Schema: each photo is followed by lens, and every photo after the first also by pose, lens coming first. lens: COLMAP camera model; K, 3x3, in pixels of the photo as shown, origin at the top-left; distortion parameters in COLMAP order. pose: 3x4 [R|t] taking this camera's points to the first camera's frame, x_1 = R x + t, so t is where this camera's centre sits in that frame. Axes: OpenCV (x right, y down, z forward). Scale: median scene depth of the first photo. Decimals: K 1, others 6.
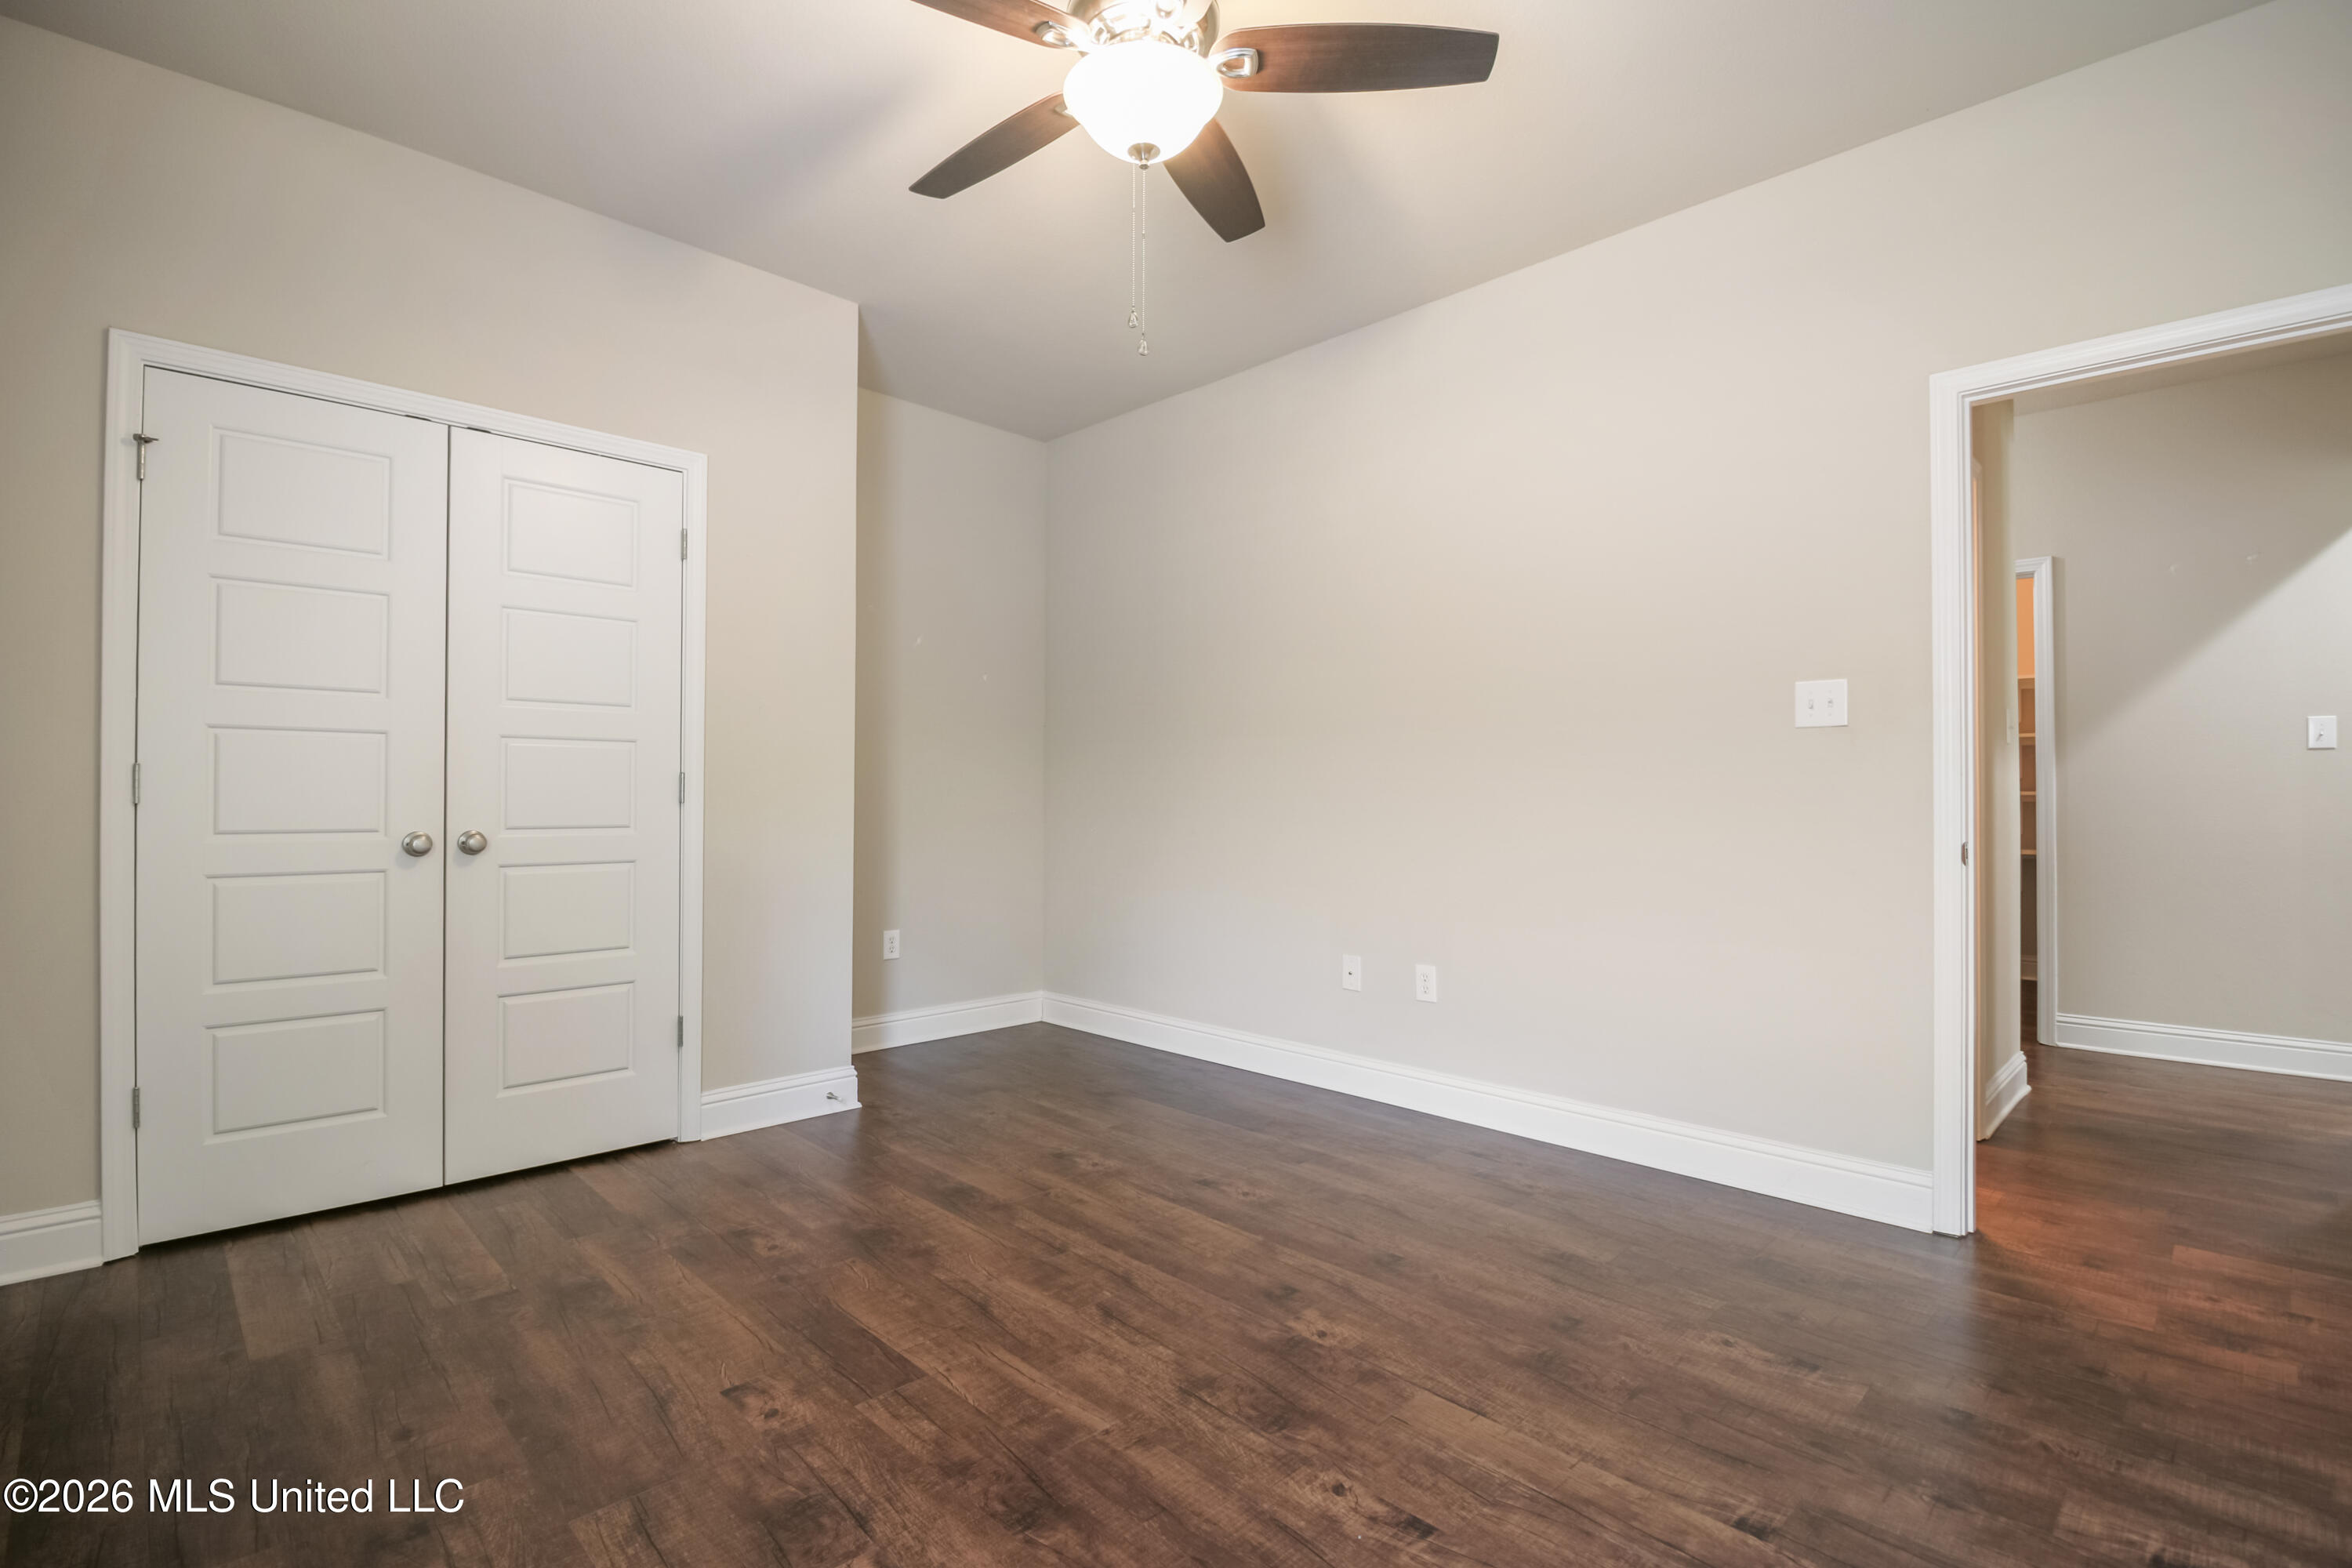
lens RADIAL K [[1096.2, 0, 1171.8], [0, 1096.2, 782.3], [0, 0, 1]] dist [-0.000445, -0.012046]
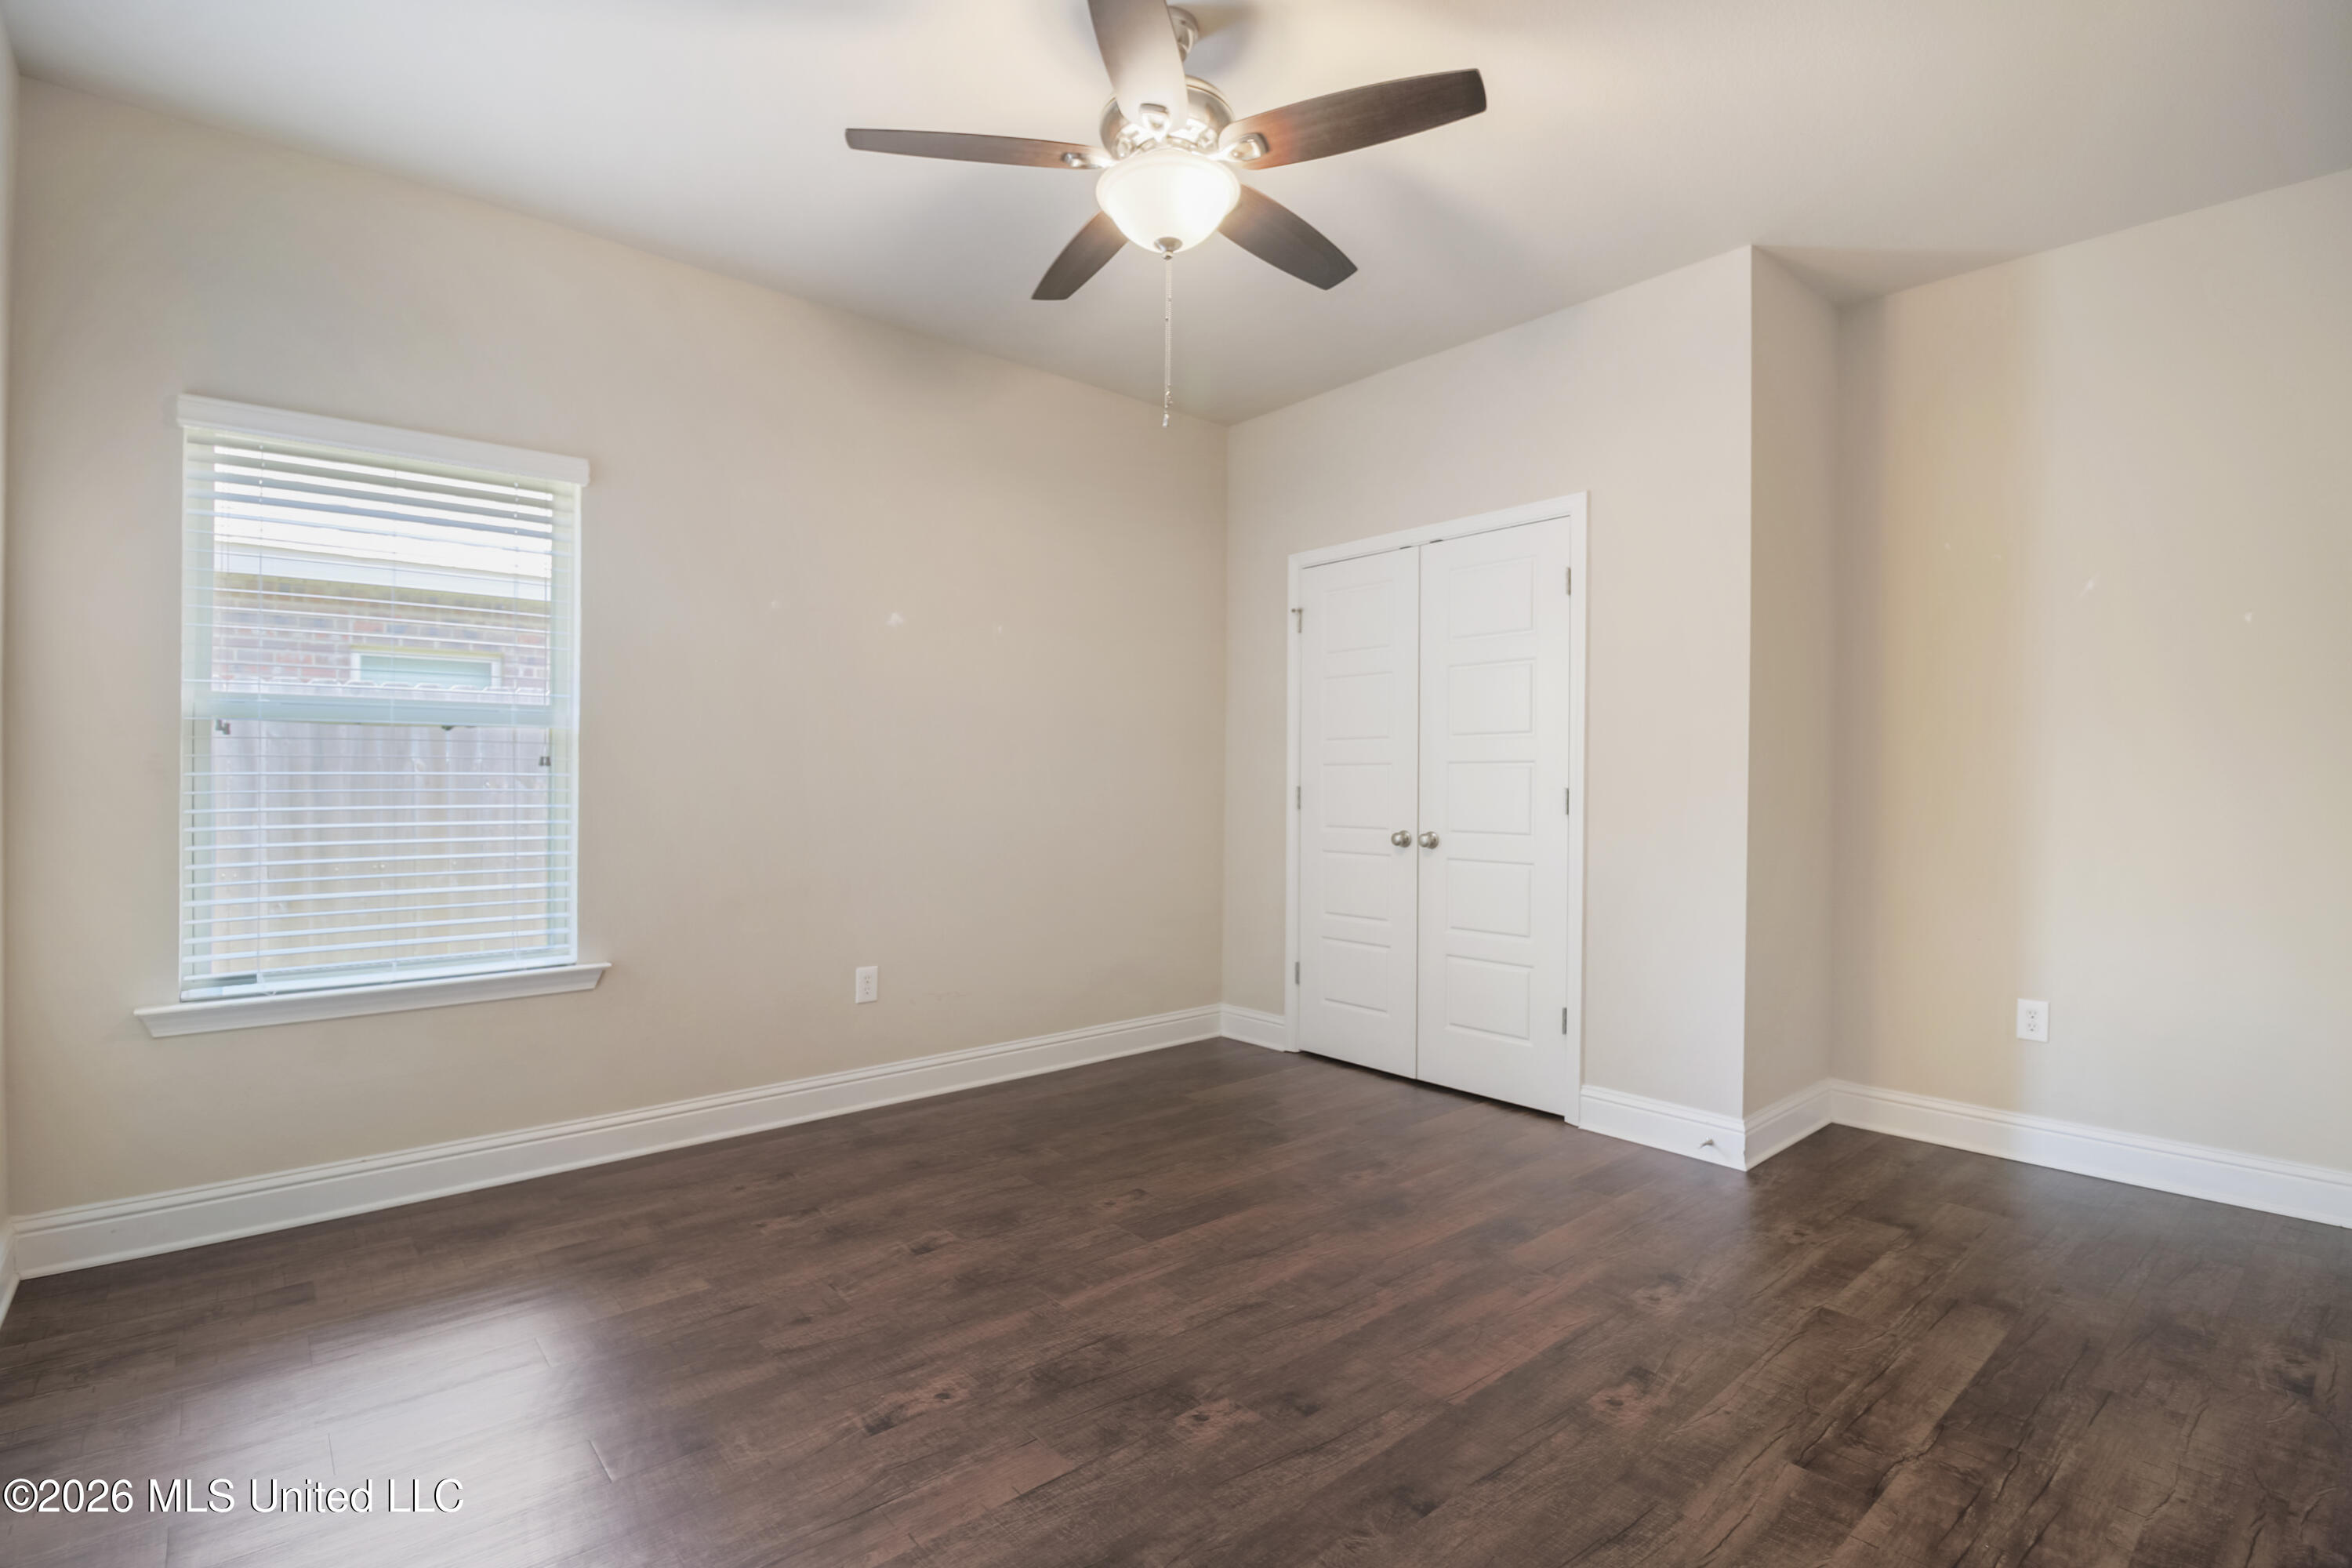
lens RADIAL K [[1096.2, 0, 1171.8], [0, 1096.2, 782.3], [0, 0, 1]] dist [-0.000445, -0.012046]
pose [[-0.071913, -0.003870, -0.997403, 1.010897], [0.010416, 0.999935, -0.004631, -0.019832], [0.997357, -0.010722, -0.071868, 1.009916]]
